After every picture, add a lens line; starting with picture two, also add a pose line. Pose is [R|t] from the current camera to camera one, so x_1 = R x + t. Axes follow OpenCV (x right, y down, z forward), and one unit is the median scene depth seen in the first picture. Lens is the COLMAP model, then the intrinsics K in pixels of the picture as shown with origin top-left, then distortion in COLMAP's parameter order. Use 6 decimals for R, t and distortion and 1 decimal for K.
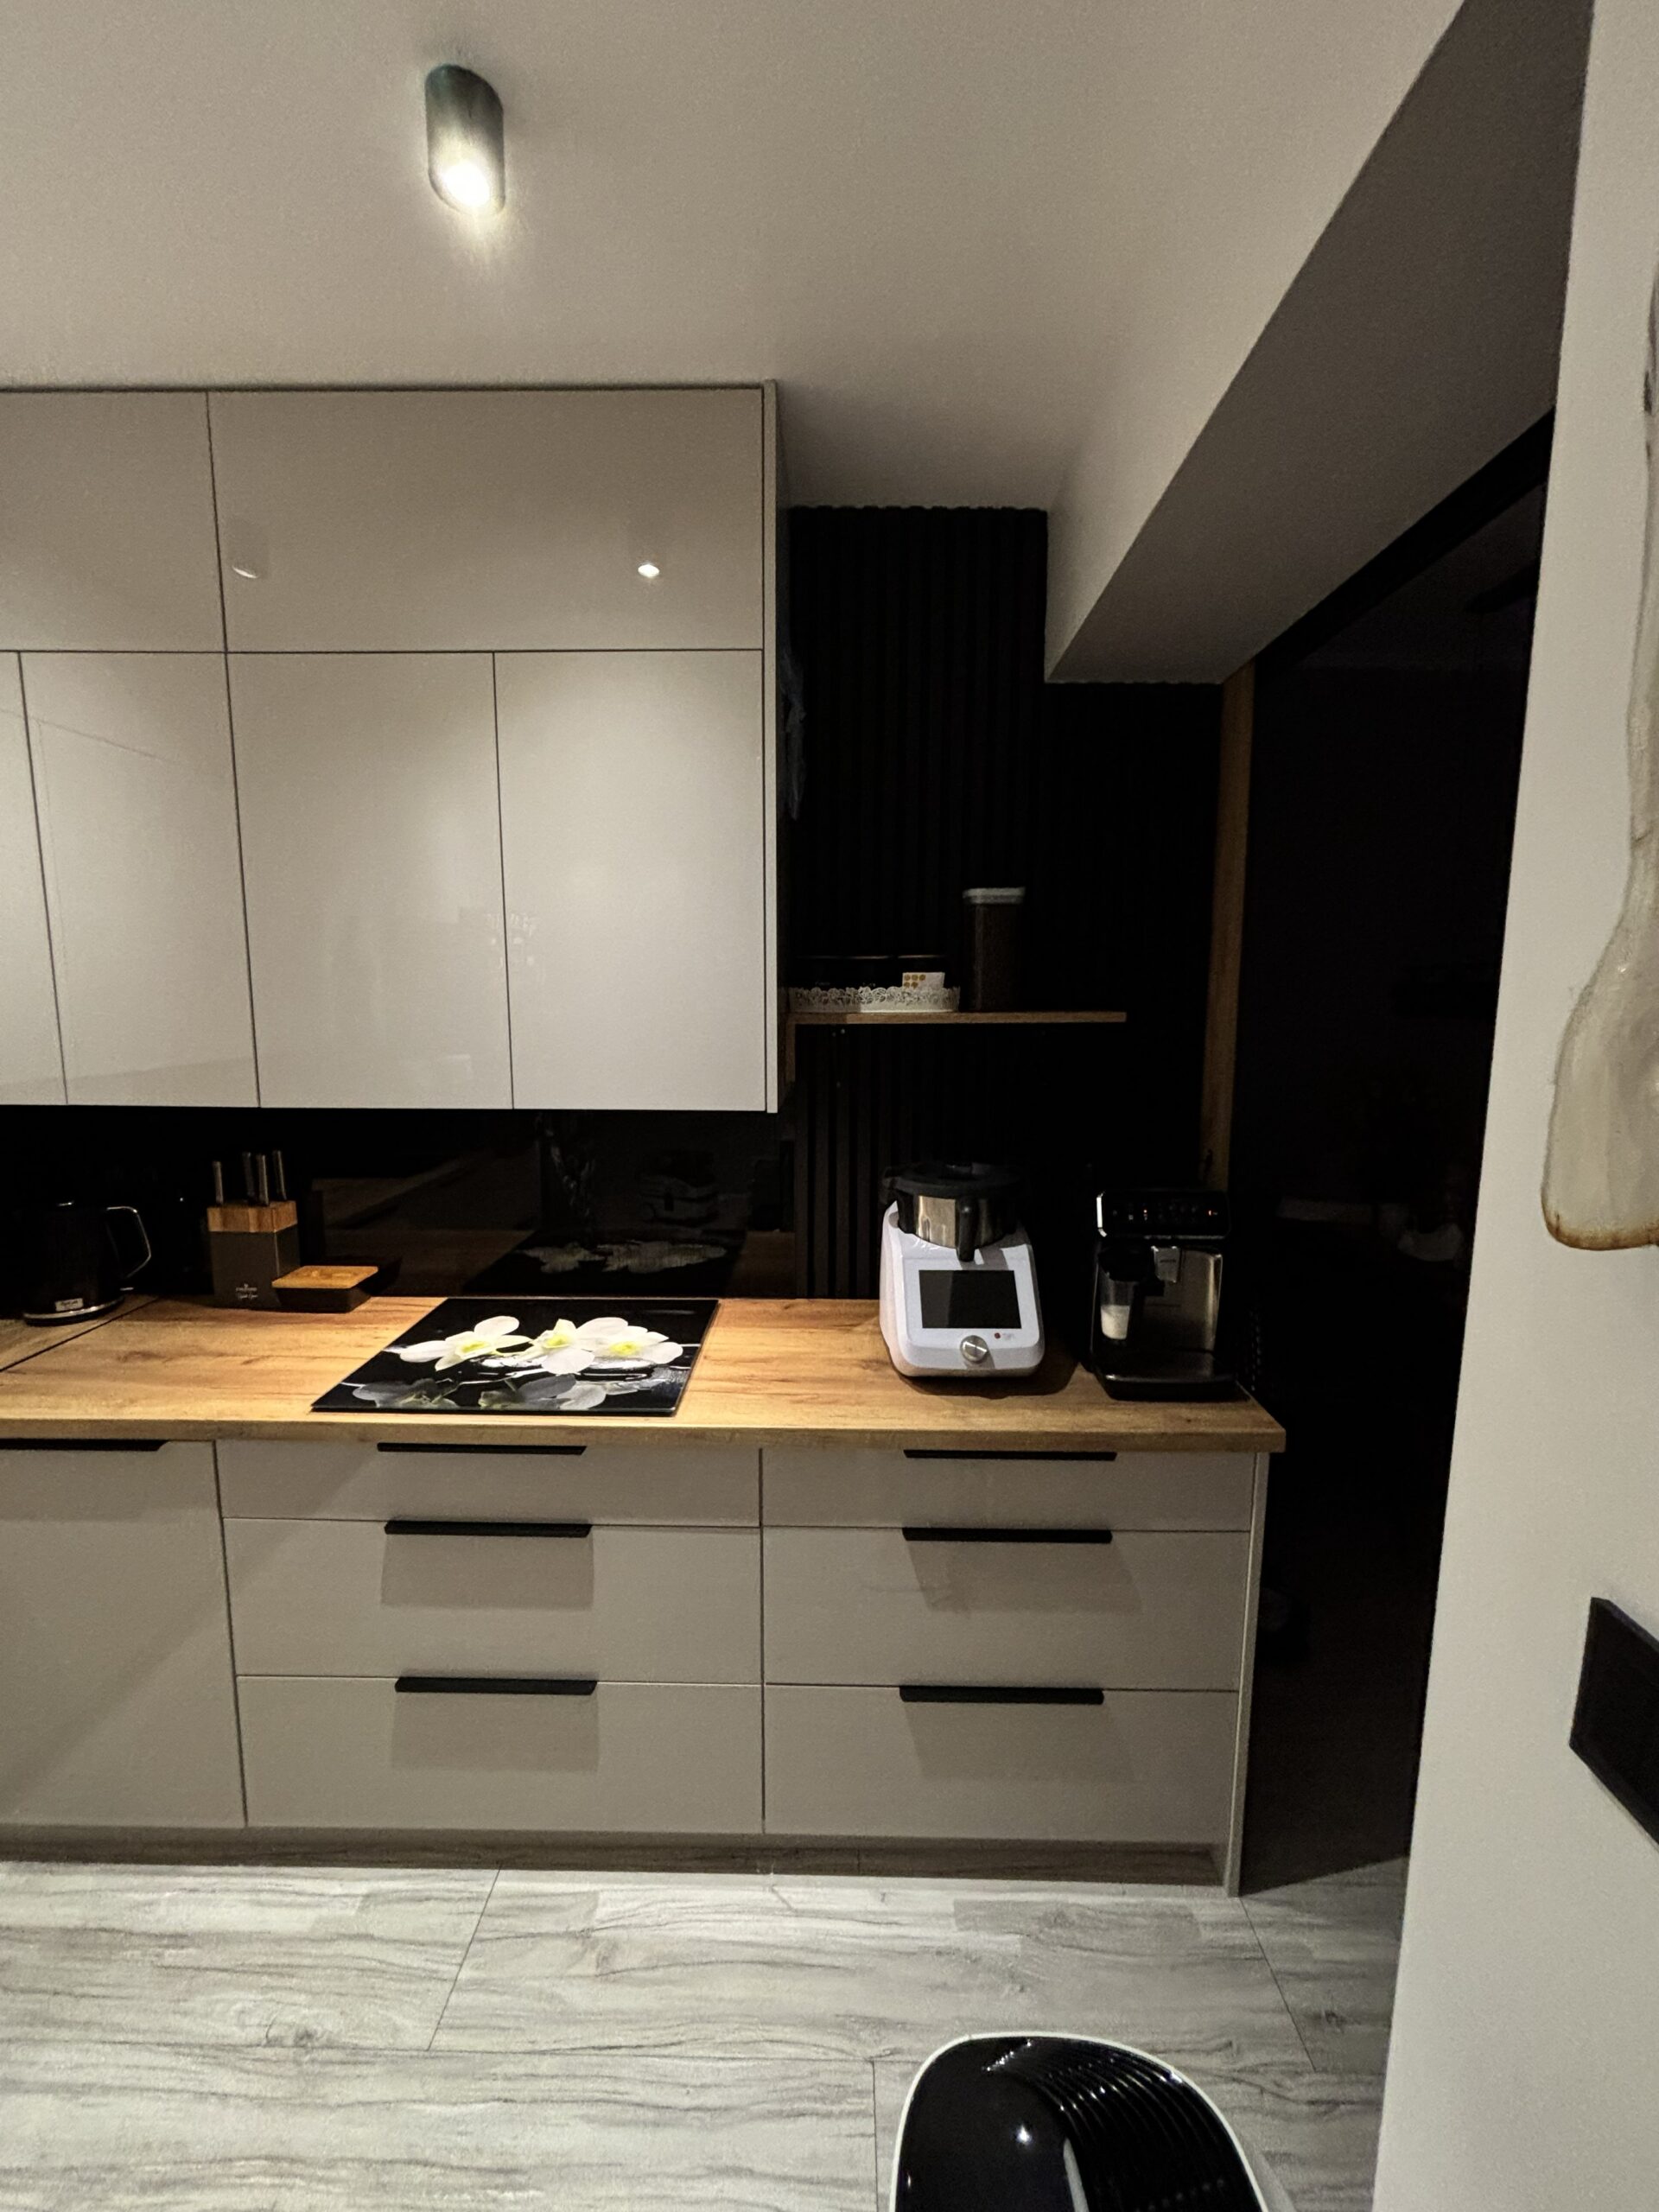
lens RADIAL K [[889.3, 0, 830.6], [0, 889.3, 1097.9], [0, 0, 1]] dist [-0.001665, 0.000620]
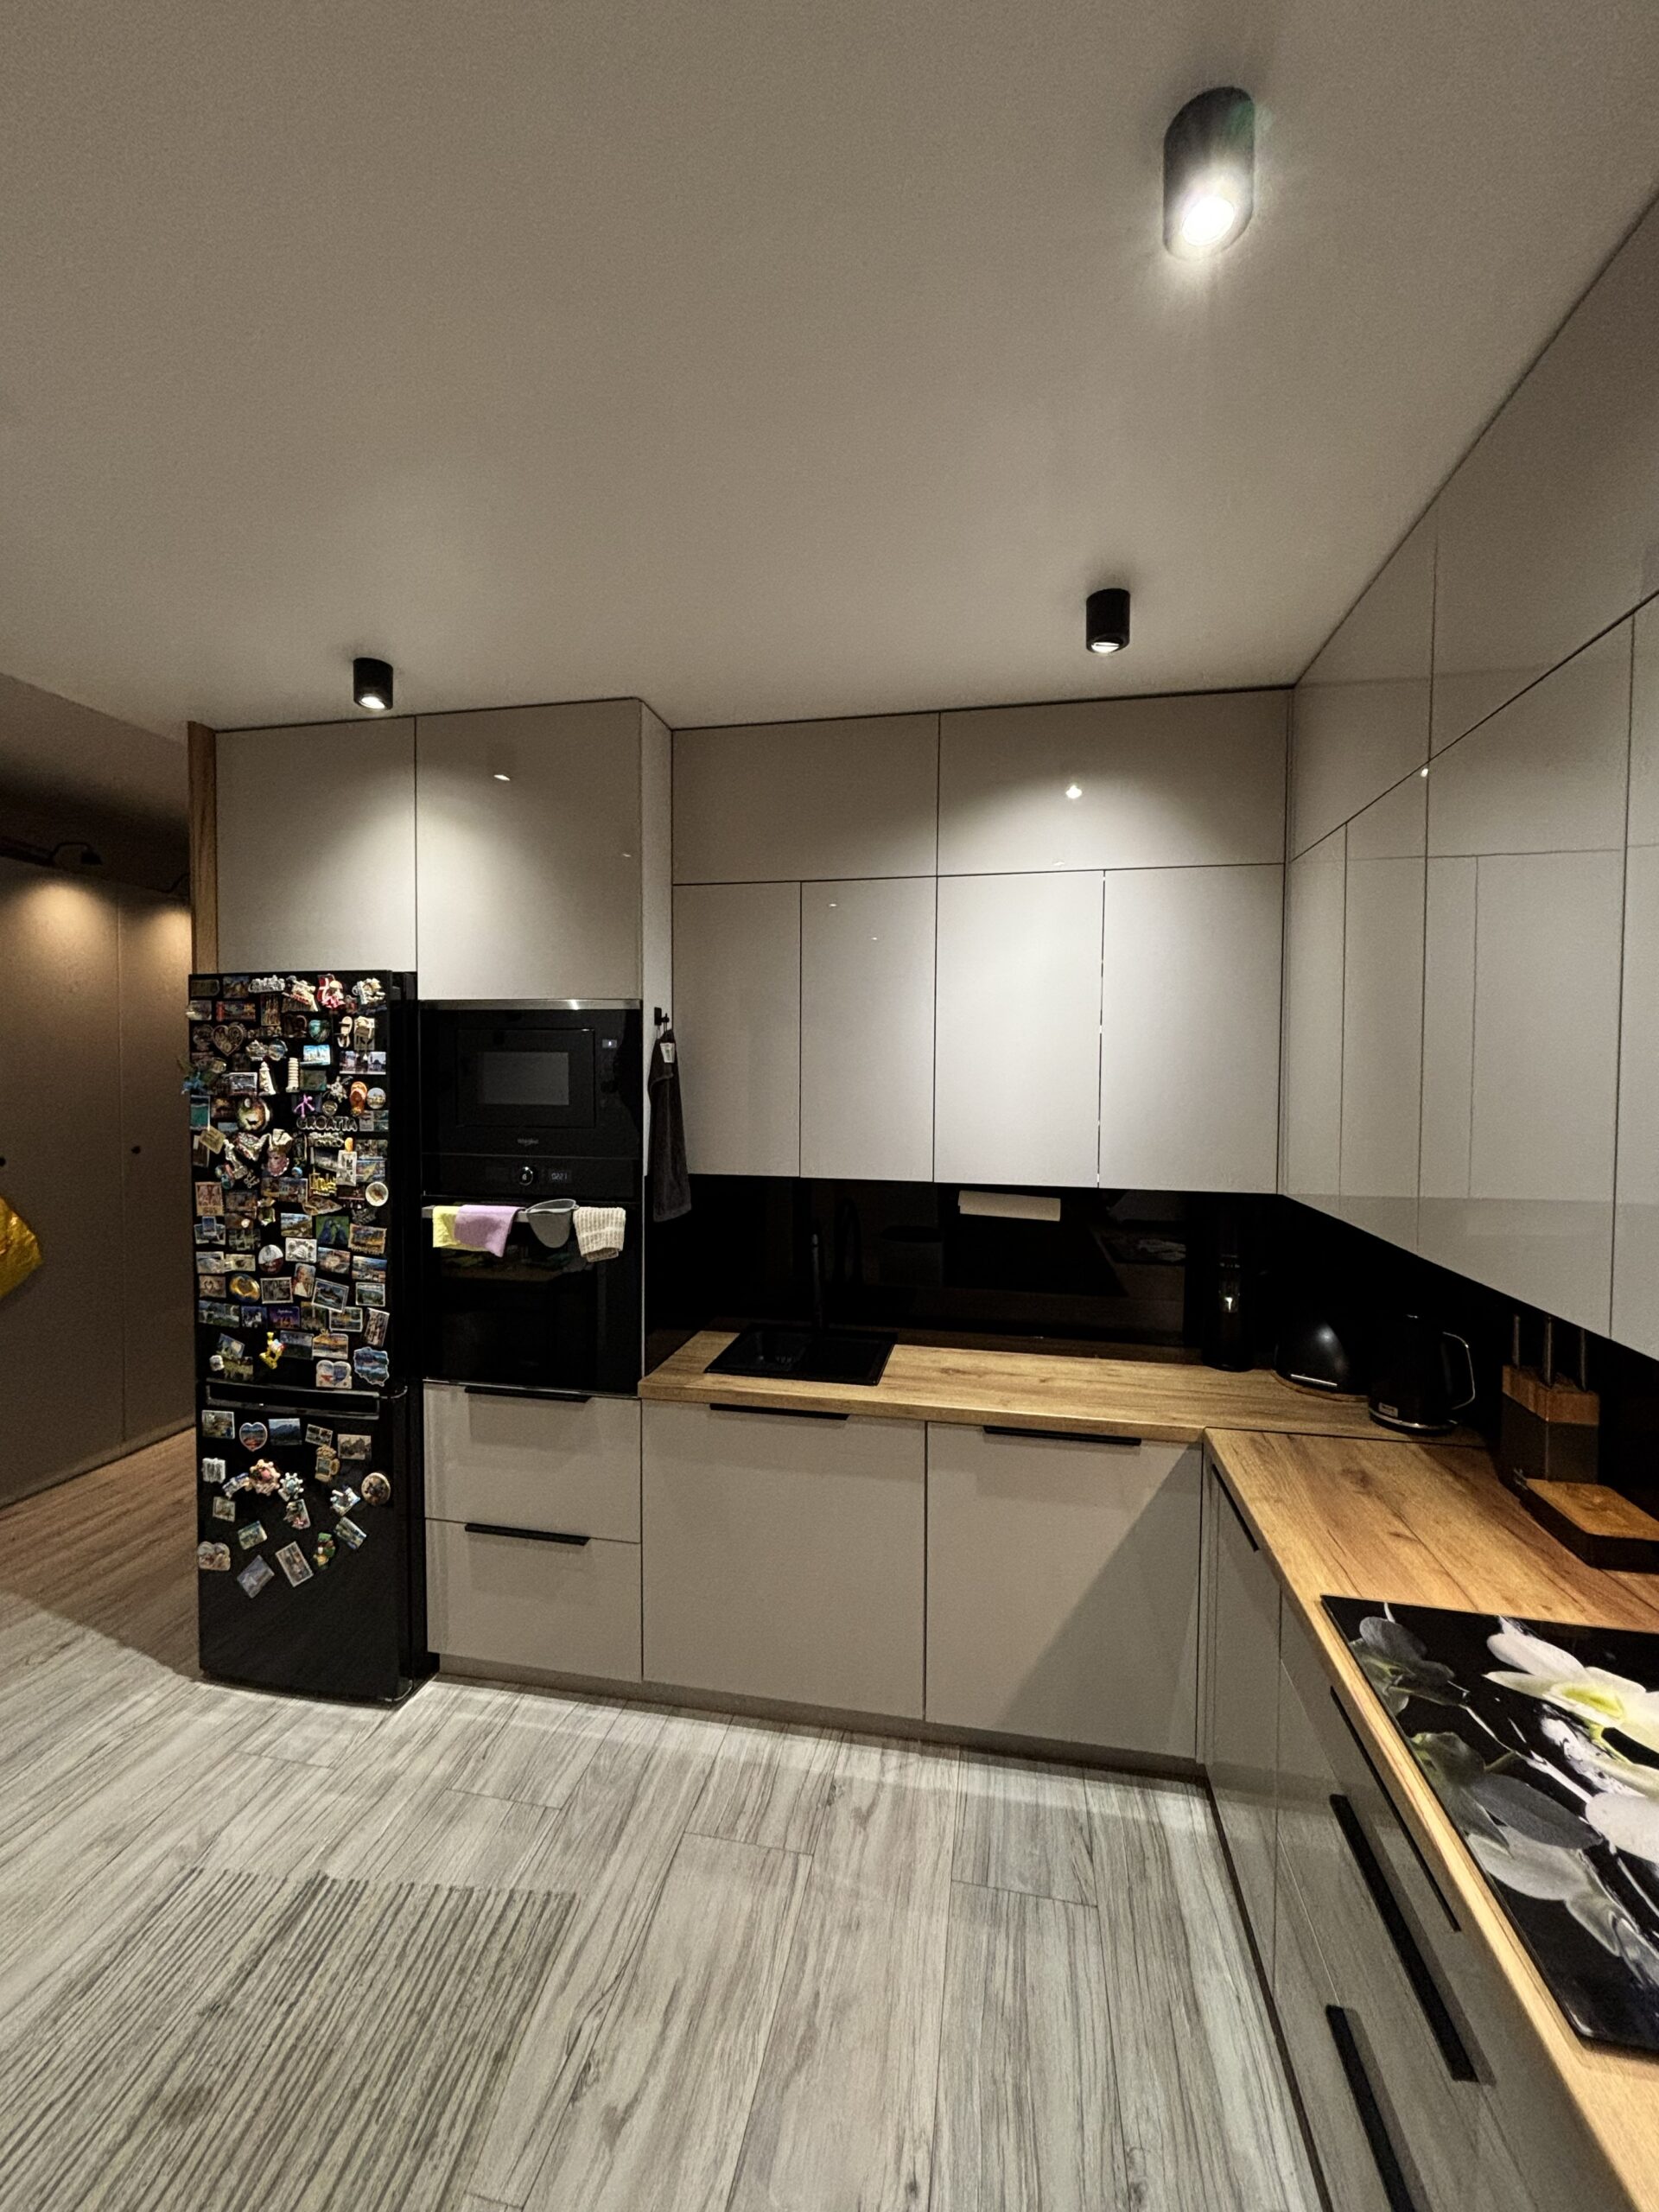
lens RADIAL K [[889.3, 0, 829.7], [0, 889.3, 1103.2], [0, 0, 1]] dist [-0.001665, 0.000620]
pose [[-0.181082, 0.027364, -0.983087, 0.339324], [-0.128080, 0.990443, 0.051160, -0.113854], [0.975092, 0.135178, -0.175846, 0.591887]]
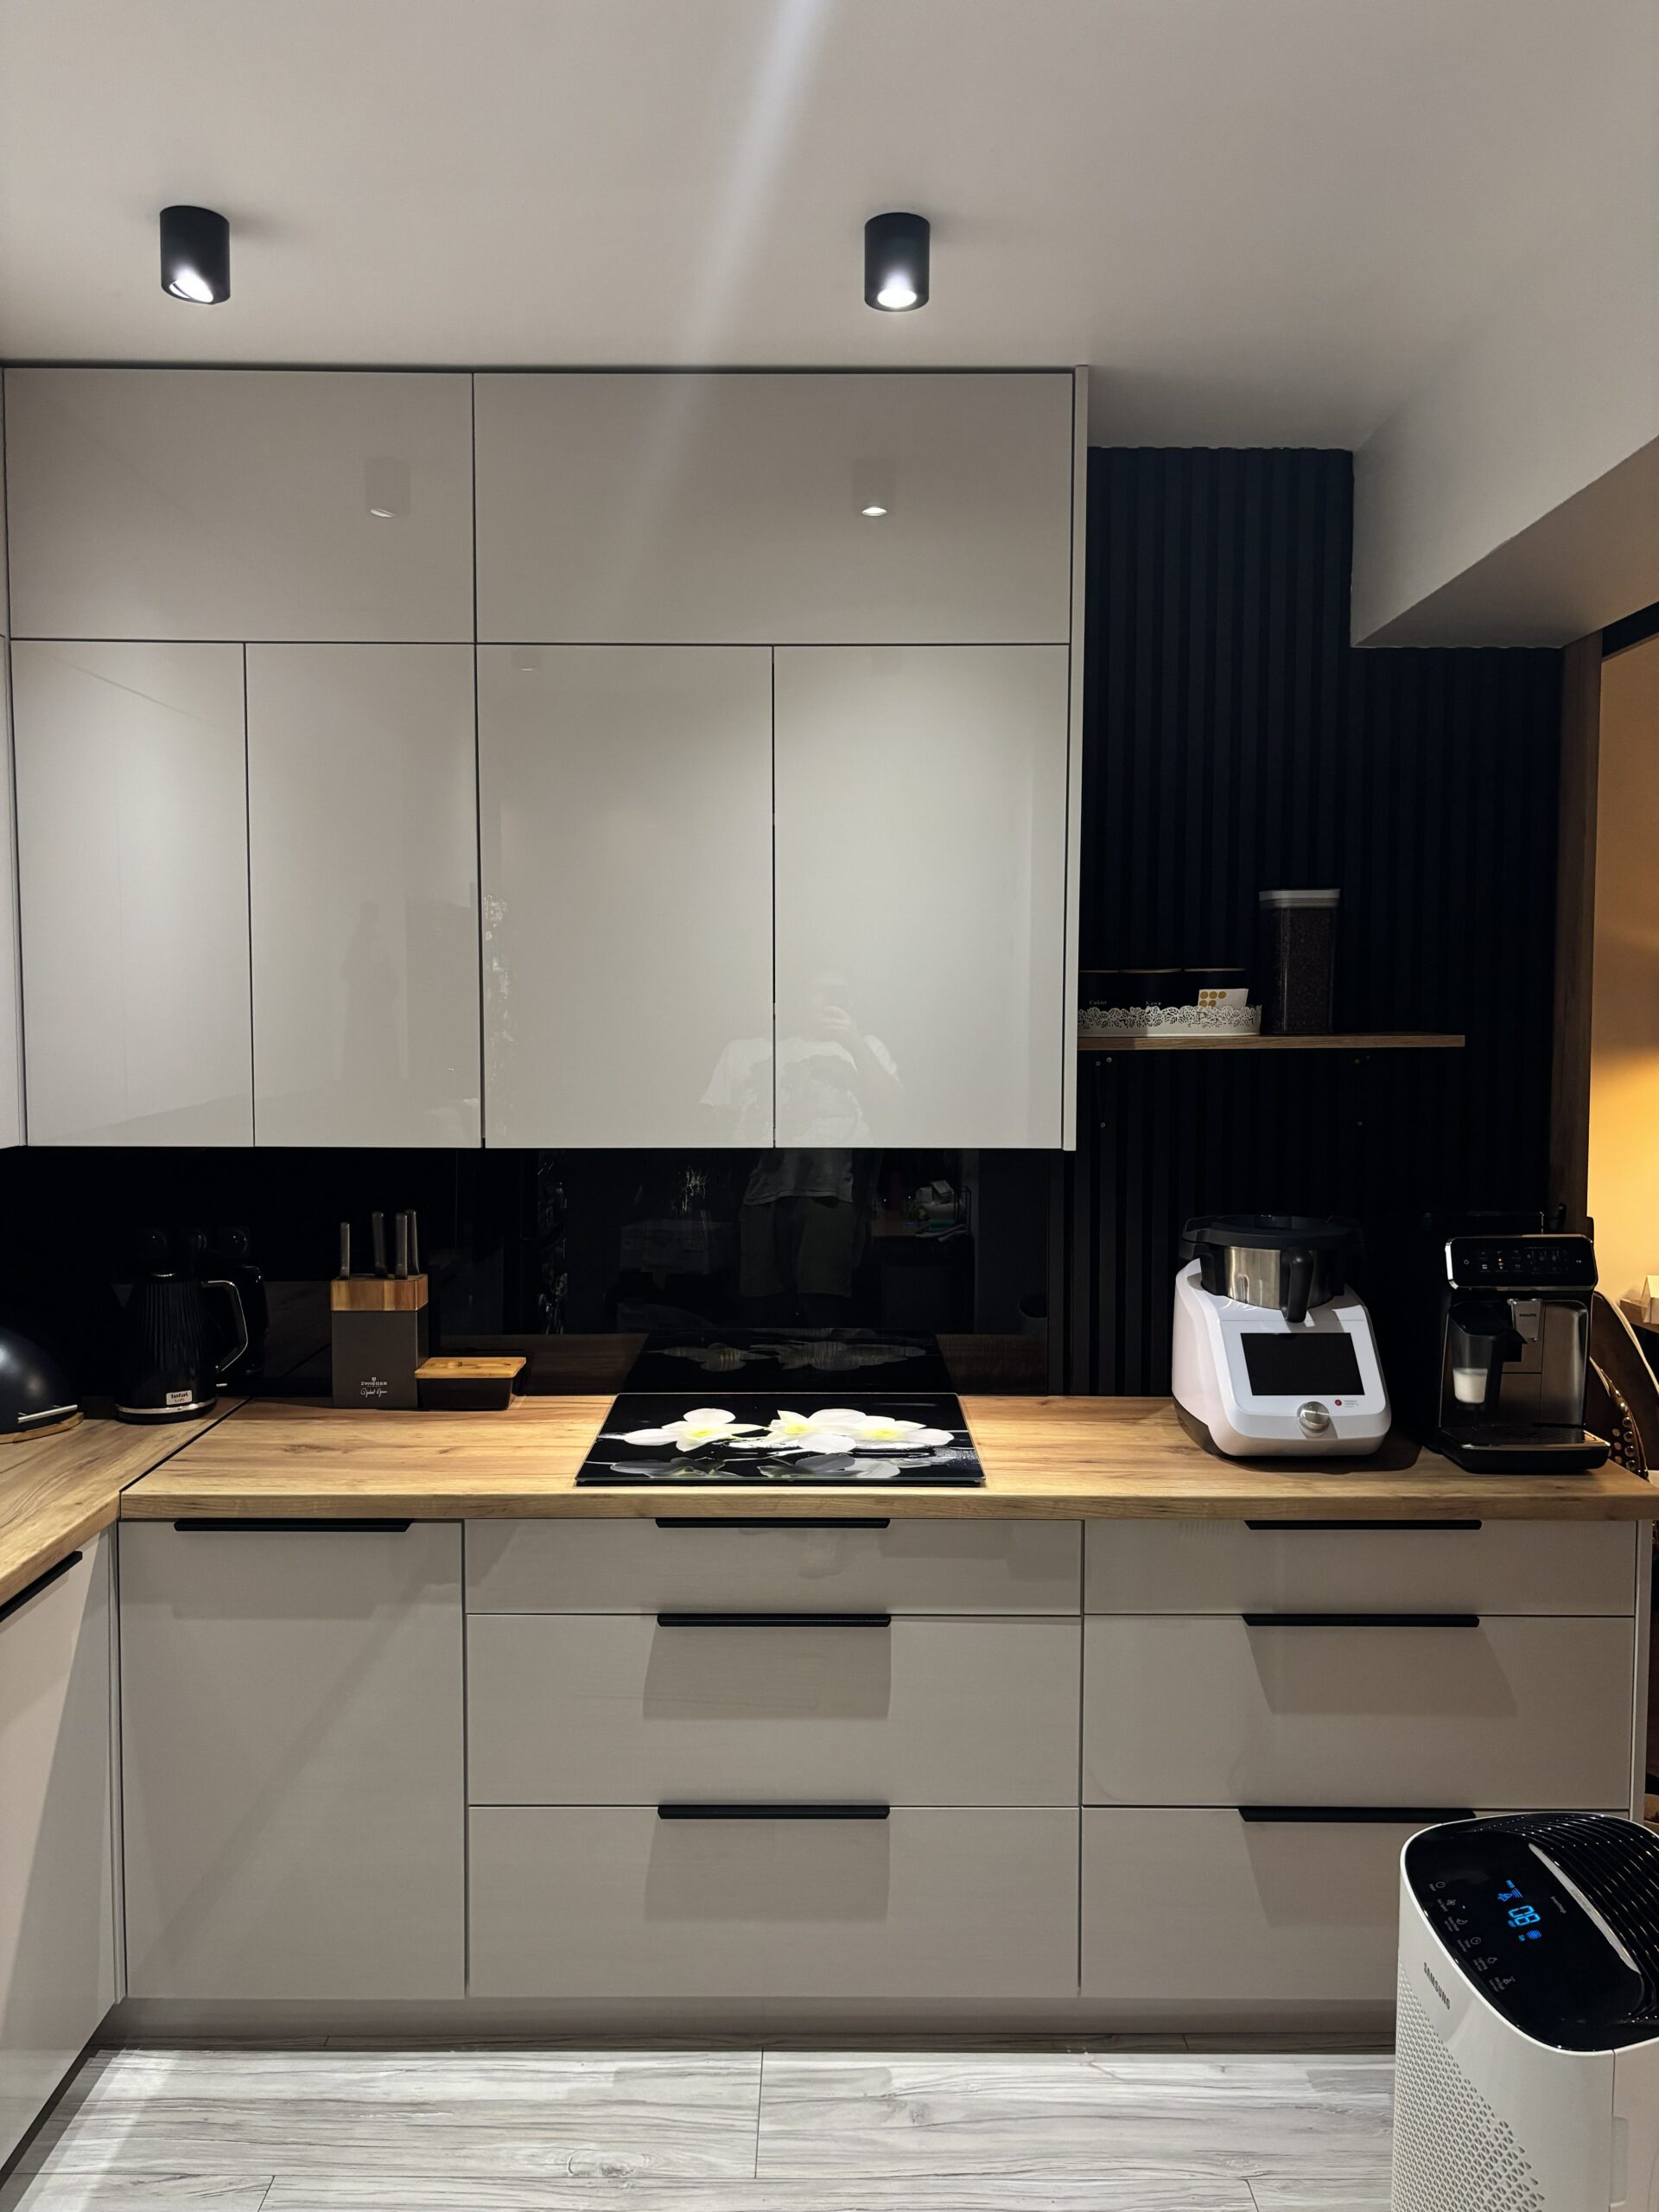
lens RADIAL K [[1682.0, 0, 818.6], [0, 1682.0, 1094.8], [0, 0, 1]] dist [0.036599, -0.043324]
pose [[0.999878, -0.003553, 0.015199, -0.352533], [0.004523, 0.997923, -0.064257, 0.069790], [-0.014939, 0.064318, 0.997818, -0.682736]]
